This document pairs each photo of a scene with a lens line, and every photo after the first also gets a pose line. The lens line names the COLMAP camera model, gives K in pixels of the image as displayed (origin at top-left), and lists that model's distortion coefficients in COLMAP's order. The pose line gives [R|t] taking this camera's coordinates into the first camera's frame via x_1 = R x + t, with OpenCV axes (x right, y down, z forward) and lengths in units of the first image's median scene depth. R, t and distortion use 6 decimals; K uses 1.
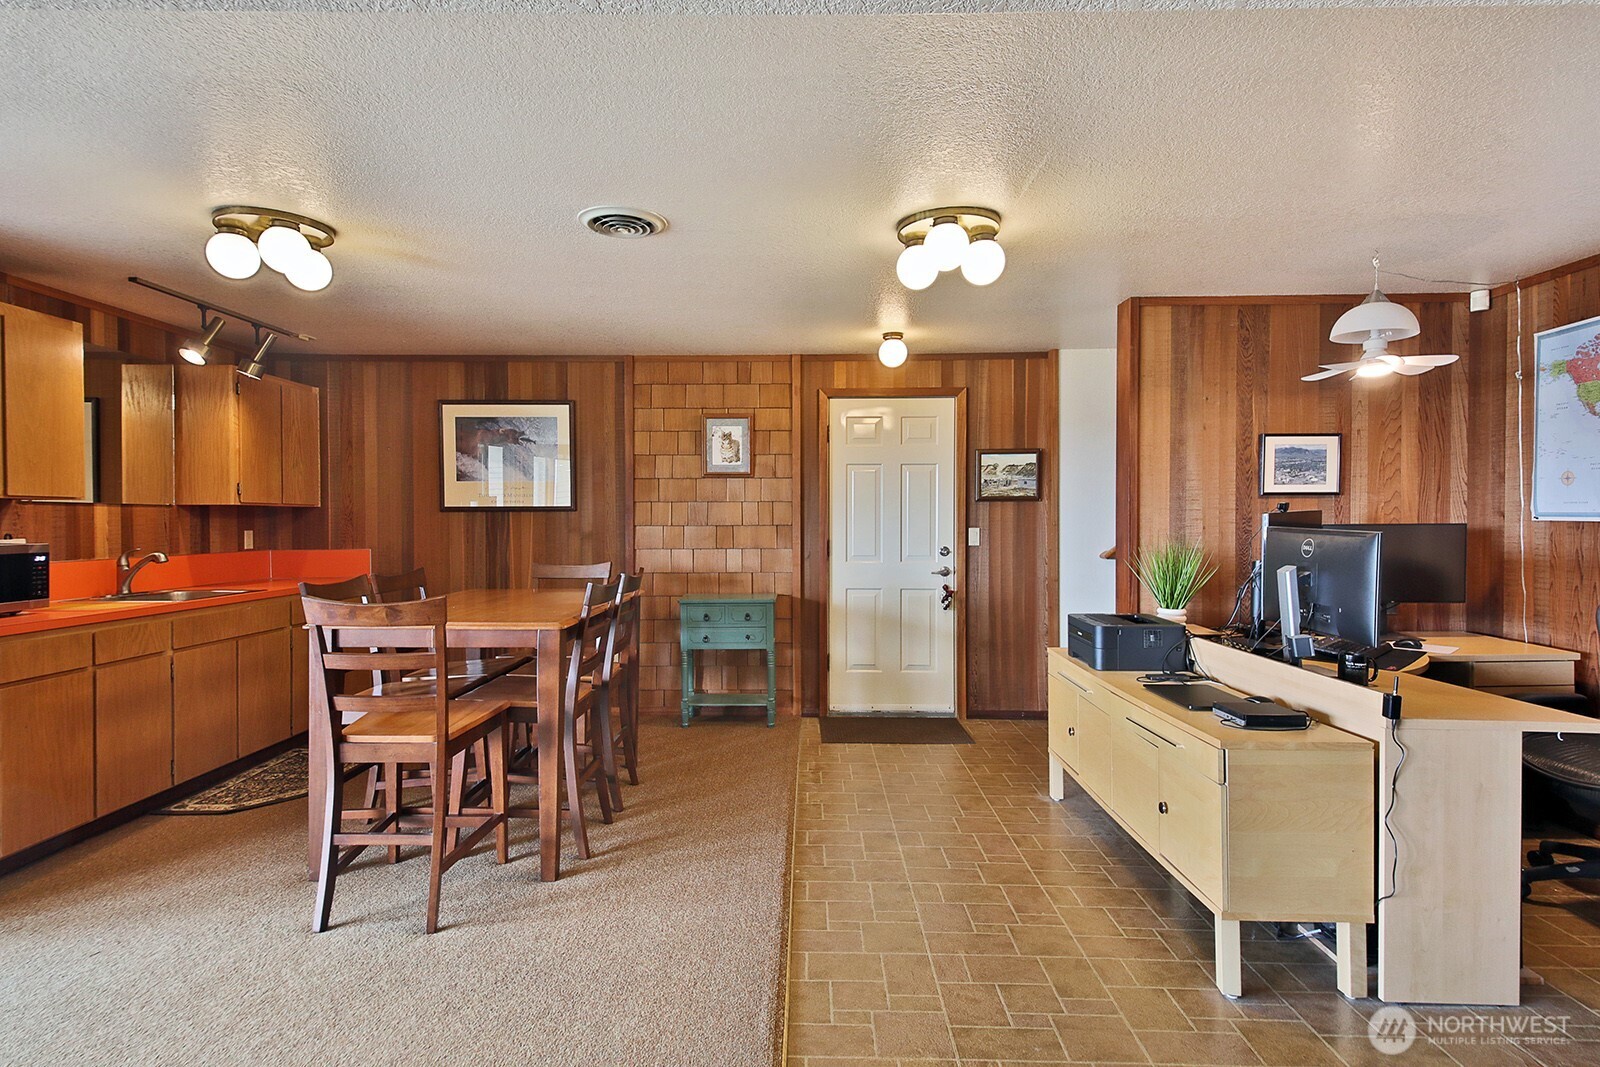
lens RADIAL K [[827.4, 0, 792.3], [0, 827.4, 529.6], [0, 0, 1]] dist [-0.004136, -0.006182]
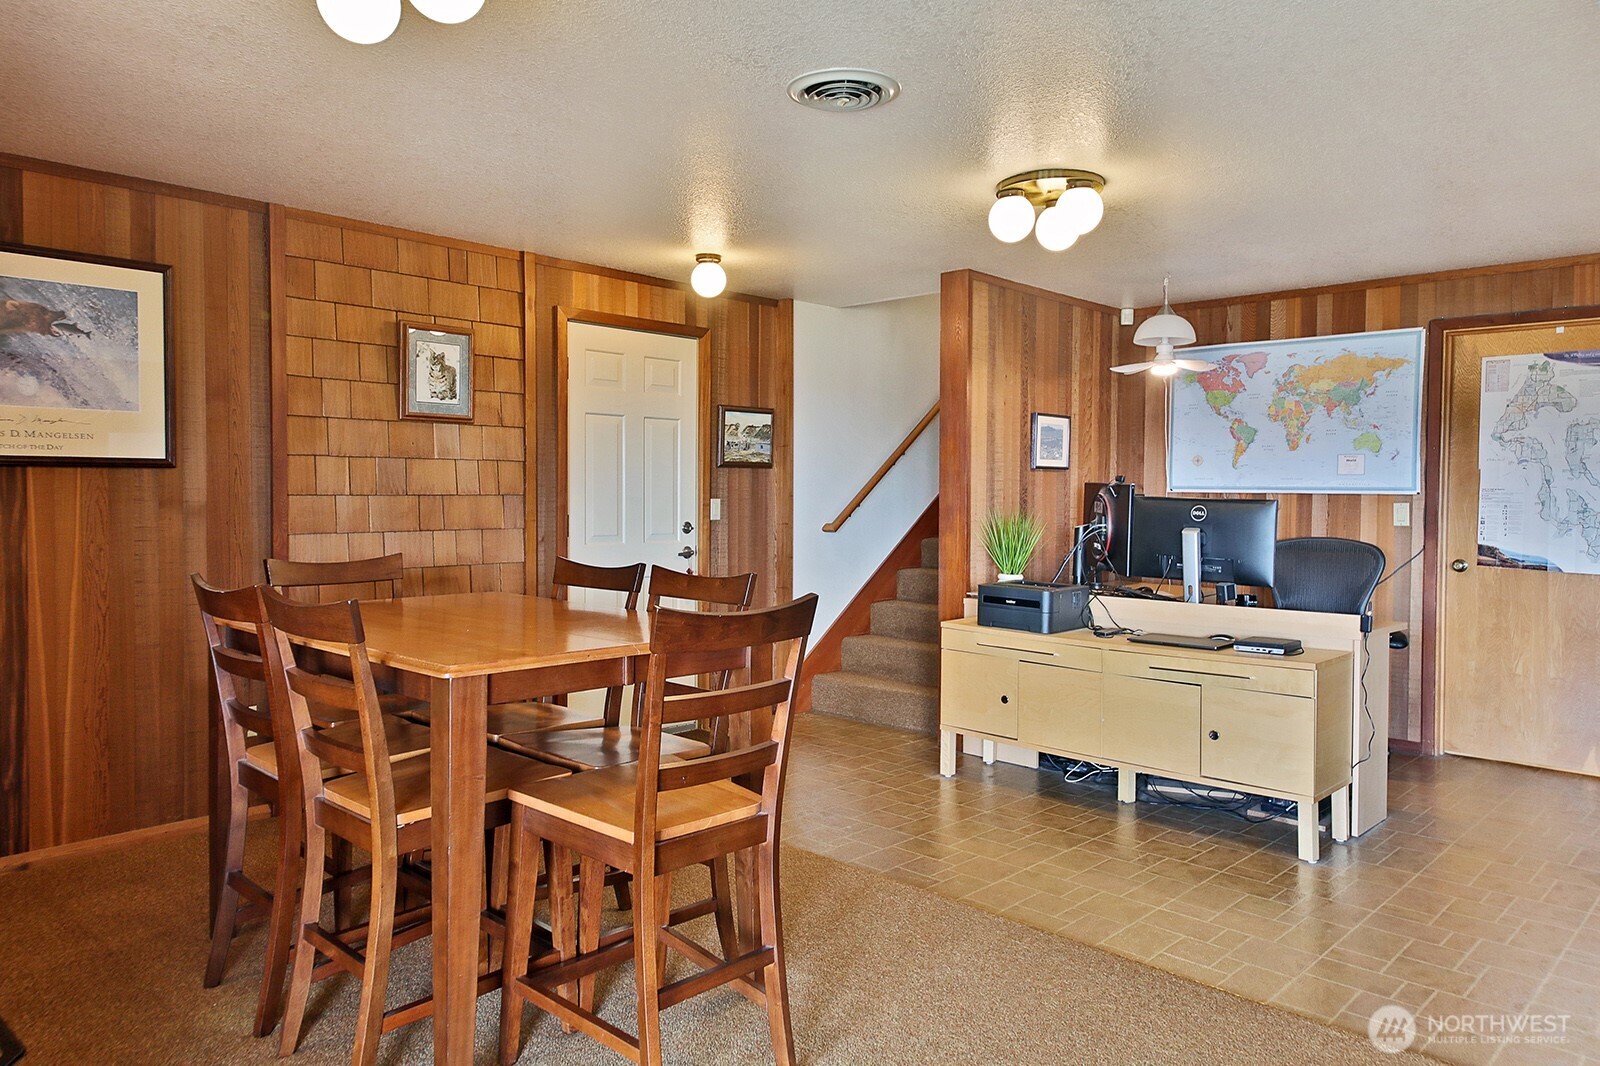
lens RADIAL K [[1081.6, 0, 804.4], [0, 1081.6, 531.0], [0, 0, 1]] dist [0.000605, -0.012297]
pose [[0.651681, -0.022666, 0.758154, -0.548819], [0.002866, 0.999620, 0.027421, 0.001036], [-0.758487, -0.015697, 0.651499, 0.217614]]
